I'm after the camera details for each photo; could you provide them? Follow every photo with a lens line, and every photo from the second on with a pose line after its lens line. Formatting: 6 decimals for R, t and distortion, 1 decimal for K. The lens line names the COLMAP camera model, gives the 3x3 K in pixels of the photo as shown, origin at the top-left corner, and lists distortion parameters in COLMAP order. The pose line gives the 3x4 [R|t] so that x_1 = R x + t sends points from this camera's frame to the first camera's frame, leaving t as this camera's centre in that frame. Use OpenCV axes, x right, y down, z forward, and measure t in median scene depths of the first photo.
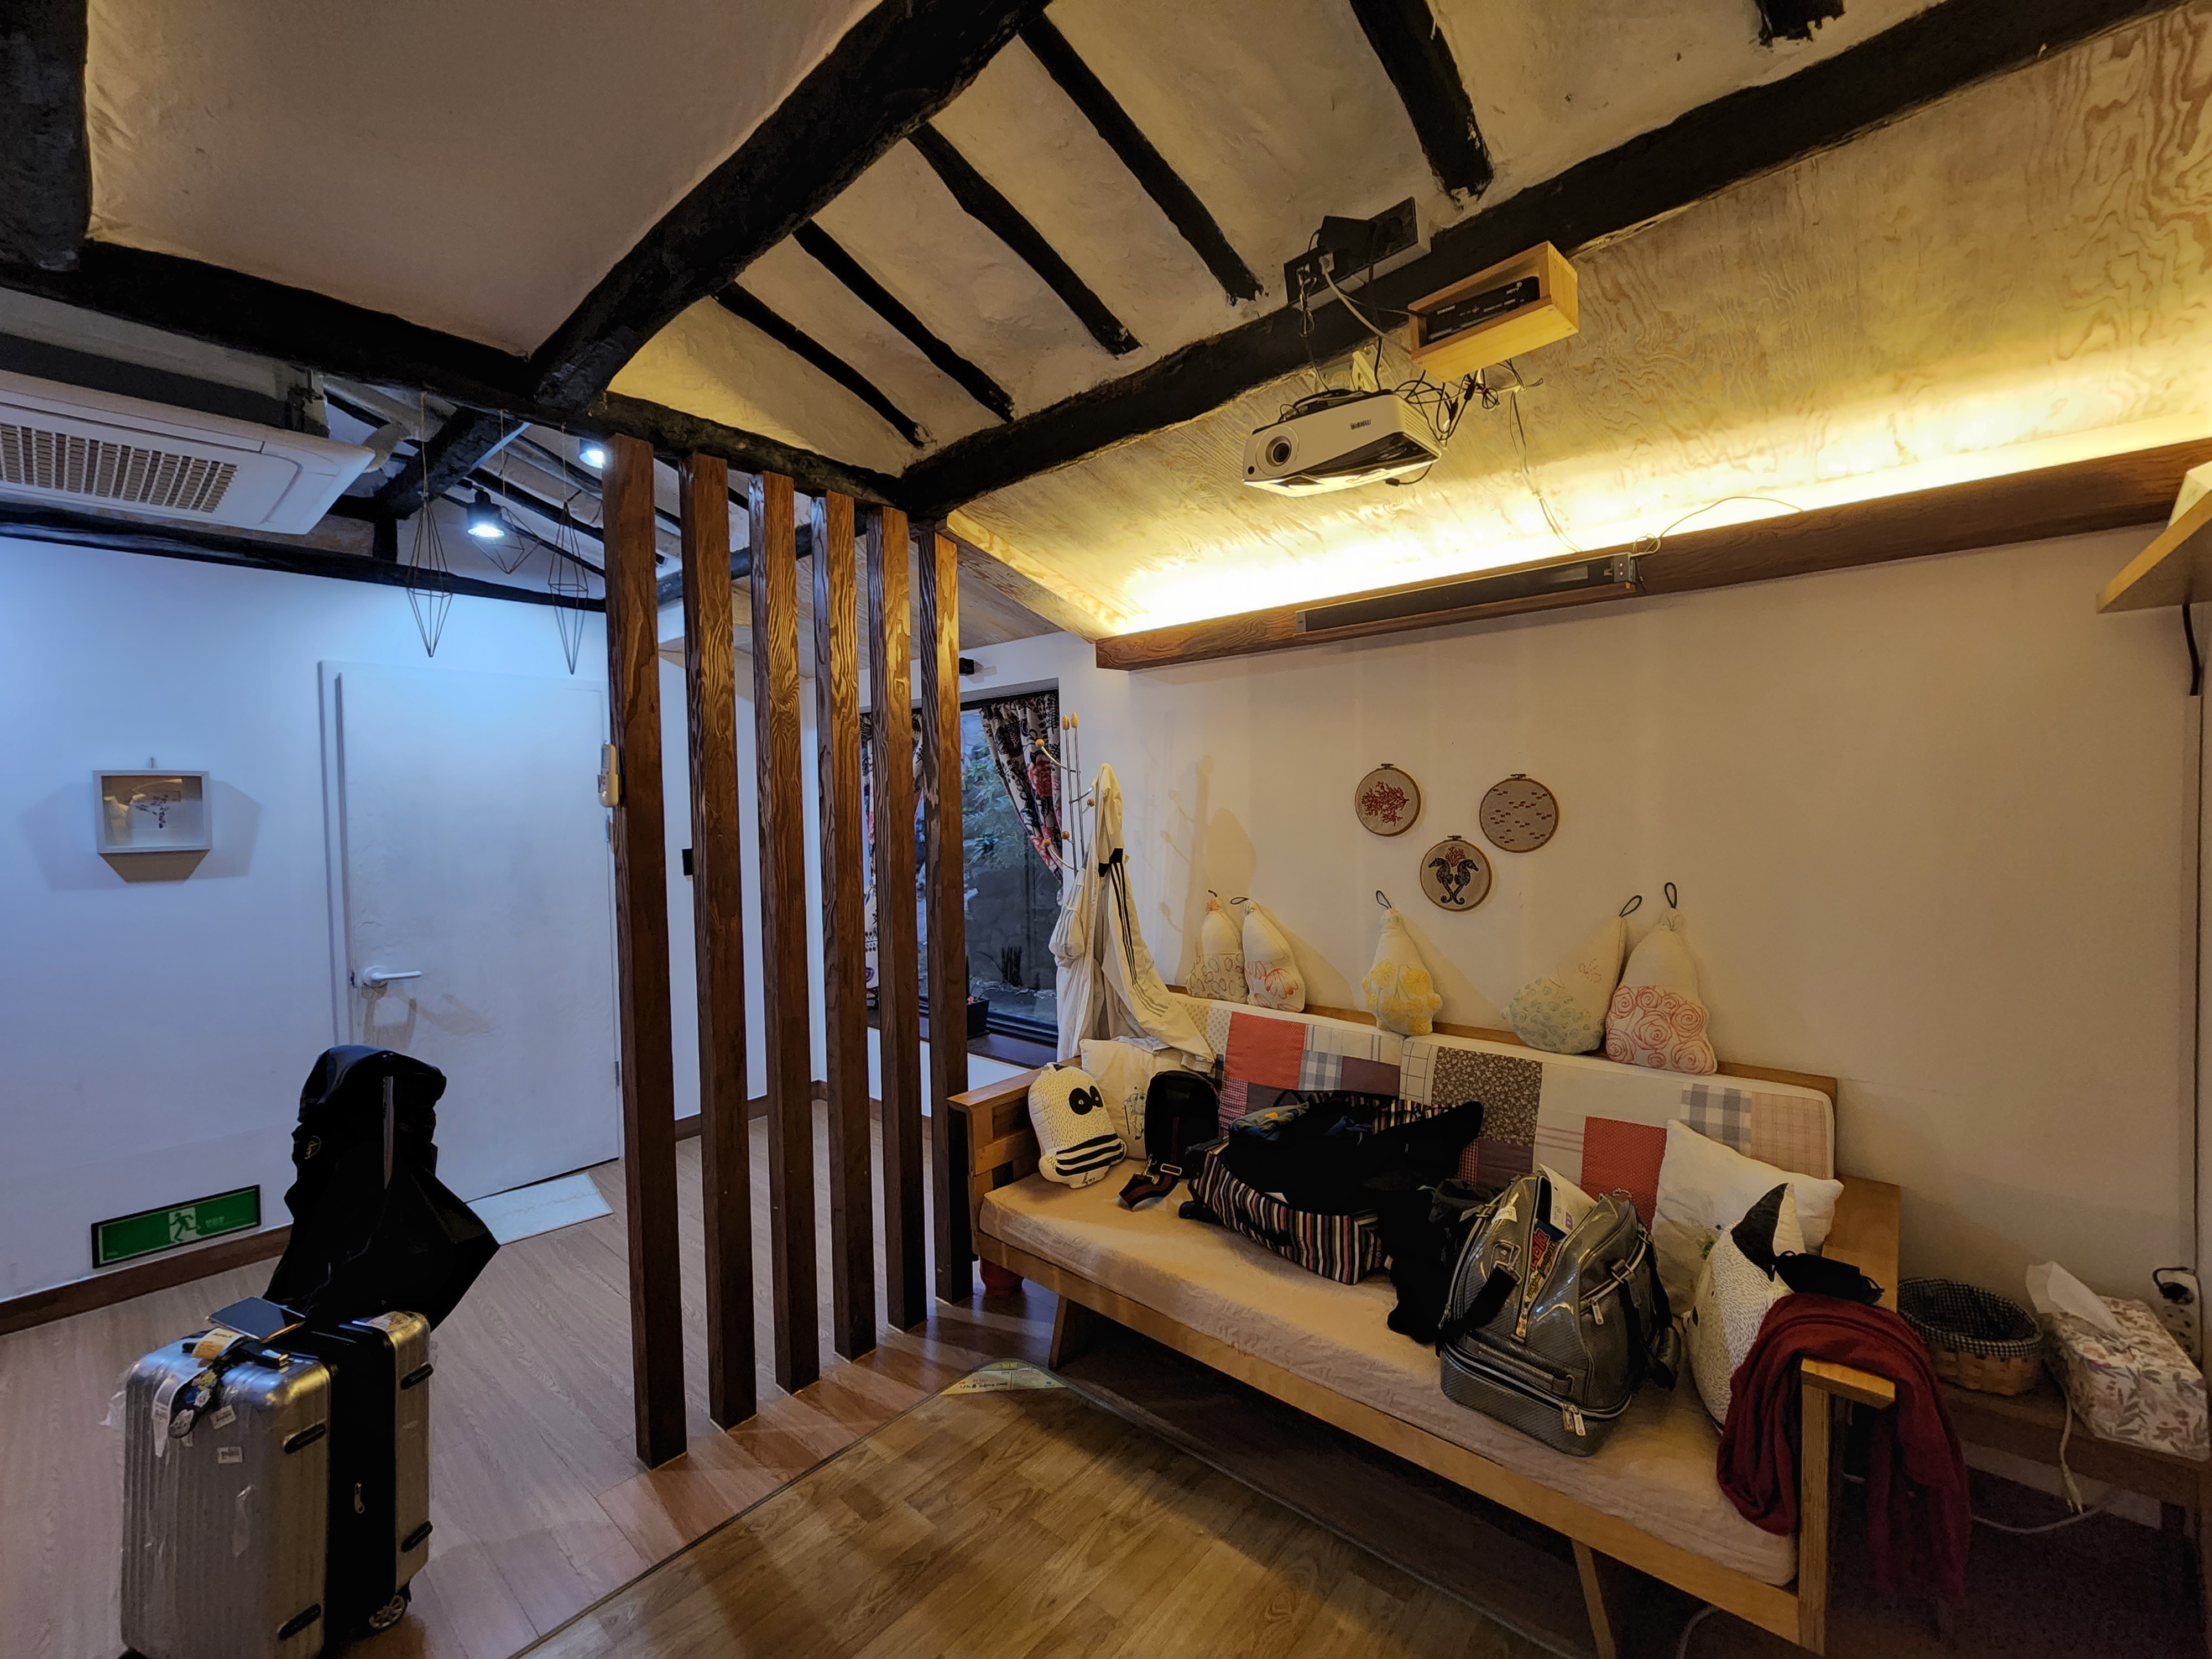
lens RADIAL K [[912.4, 0, 1101.6], [0, 912.4, 828.9], [0, 0, 1]] dist [-0.000970, 0.000467]
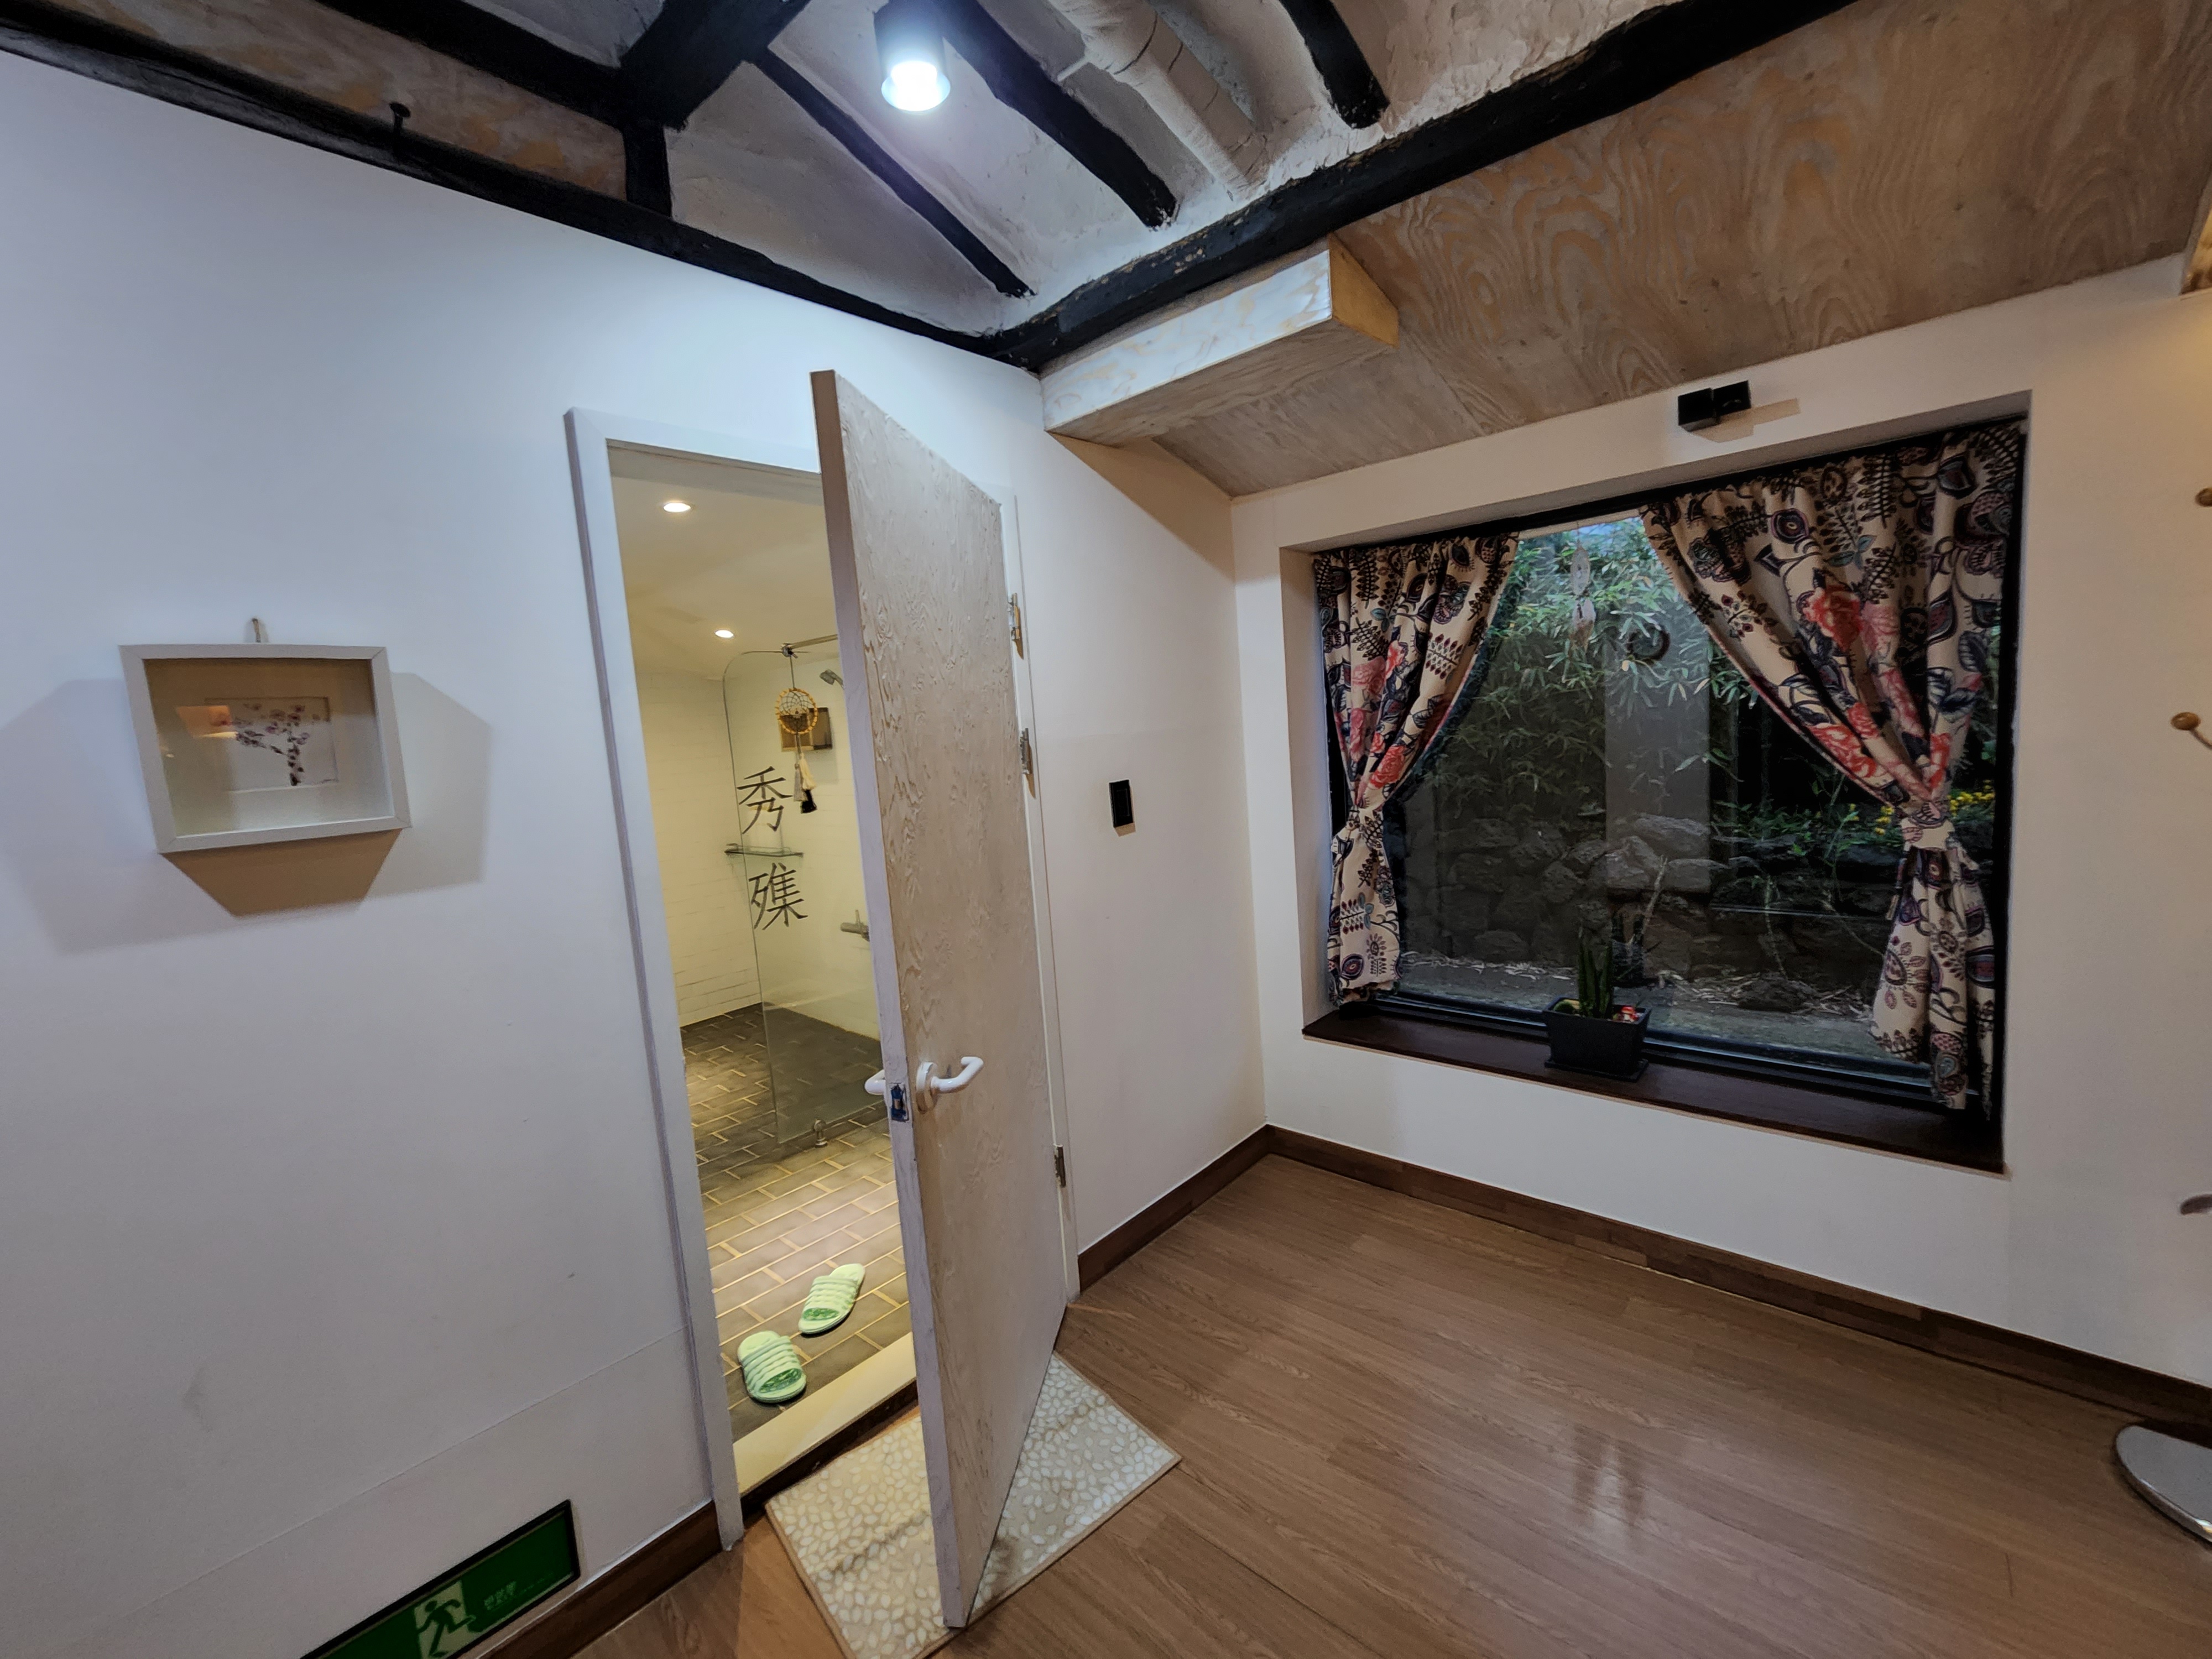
lens RADIAL K [[912.4, 0, 1107.1], [0, 912.4, 827.7], [0, 0, 1]] dist [-0.000970, 0.000467]
pose [[0.998614, -0.050569, -0.014577, -0.646390], [0.051603, 0.995257, 0.082467, 0.002929], [0.010337, -0.083105, 0.996487, 0.576375]]
